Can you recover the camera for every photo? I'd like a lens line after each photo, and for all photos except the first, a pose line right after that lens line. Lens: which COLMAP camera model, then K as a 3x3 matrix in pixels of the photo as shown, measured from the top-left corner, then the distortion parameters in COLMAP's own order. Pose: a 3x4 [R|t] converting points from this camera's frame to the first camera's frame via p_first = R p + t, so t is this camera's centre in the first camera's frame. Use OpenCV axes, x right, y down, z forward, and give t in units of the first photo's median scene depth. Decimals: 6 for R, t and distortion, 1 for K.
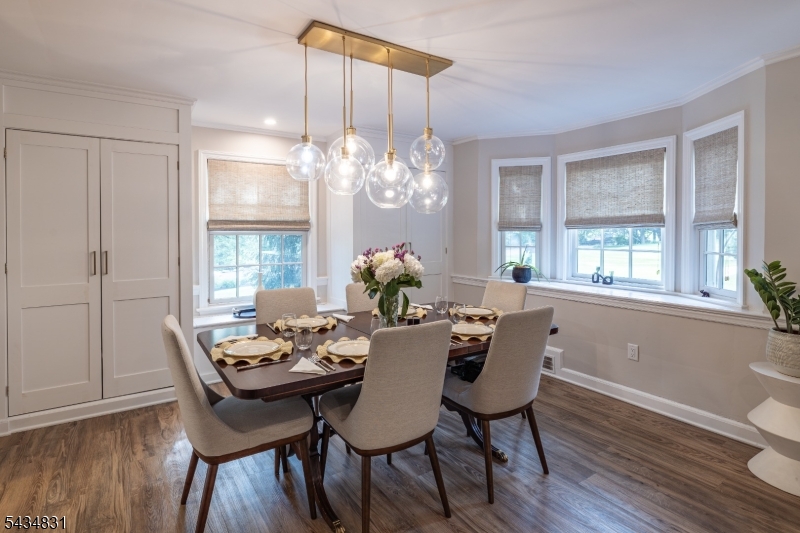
lens RADIAL K [[397.9, 0, 374.0], [0, 397.9, 231.2], [0, 0, 1]] dist [-0.000206, -0.000140]
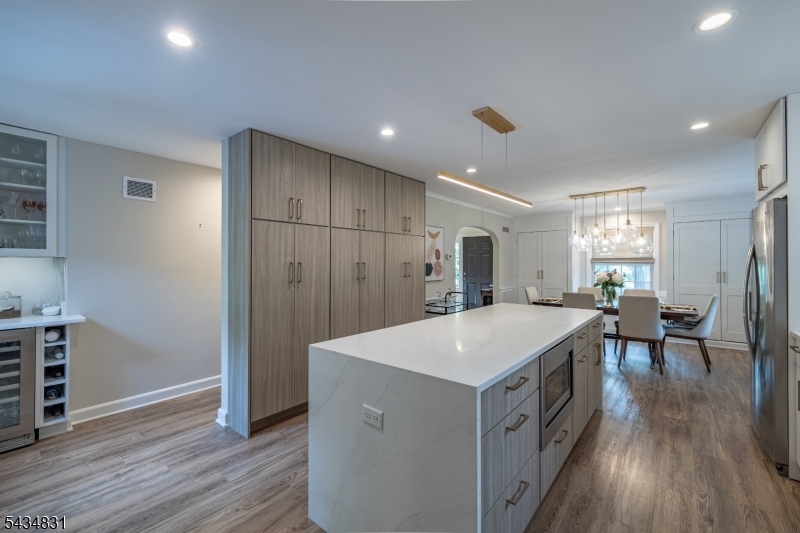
lens RADIAL K [[341.7, 0, 398.1], [0, 341.7, 261.7], [0, 0, 1]] dist [-0.000024, 0.000032]
pose [[0.311350, -0.003510, -0.950289, 1.499449], [0.000169, 0.999993, -0.003639, -0.005613], [0.950295, 0.000973, 0.311348, -0.848629]]
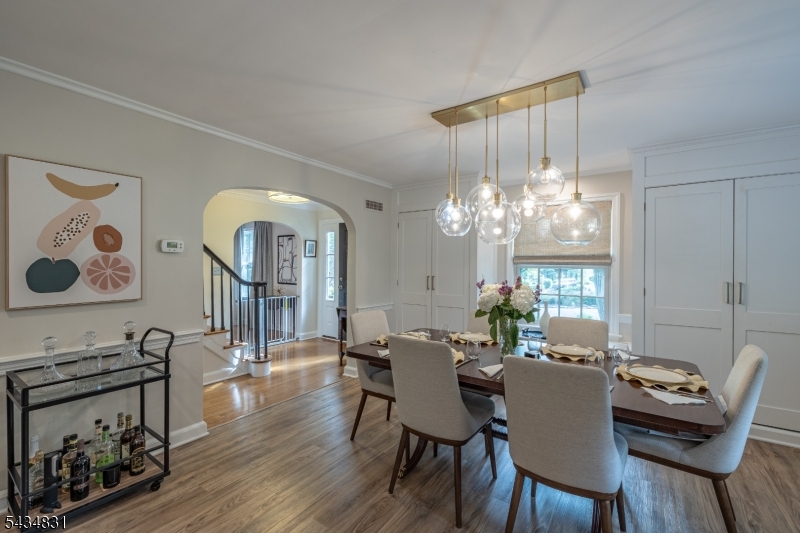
lens RADIAL K [[349.5, 0, 404.1], [0, 349.5, 264.5], [0, 0, 1]] dist [-0.000888, -0.000164]
pose [[0.395179, 0.004807, -0.918591, 0.711594], [-0.007617, 0.999969, 0.001955, -0.000639], [0.918572, 0.006224, 0.395204, 0.327486]]
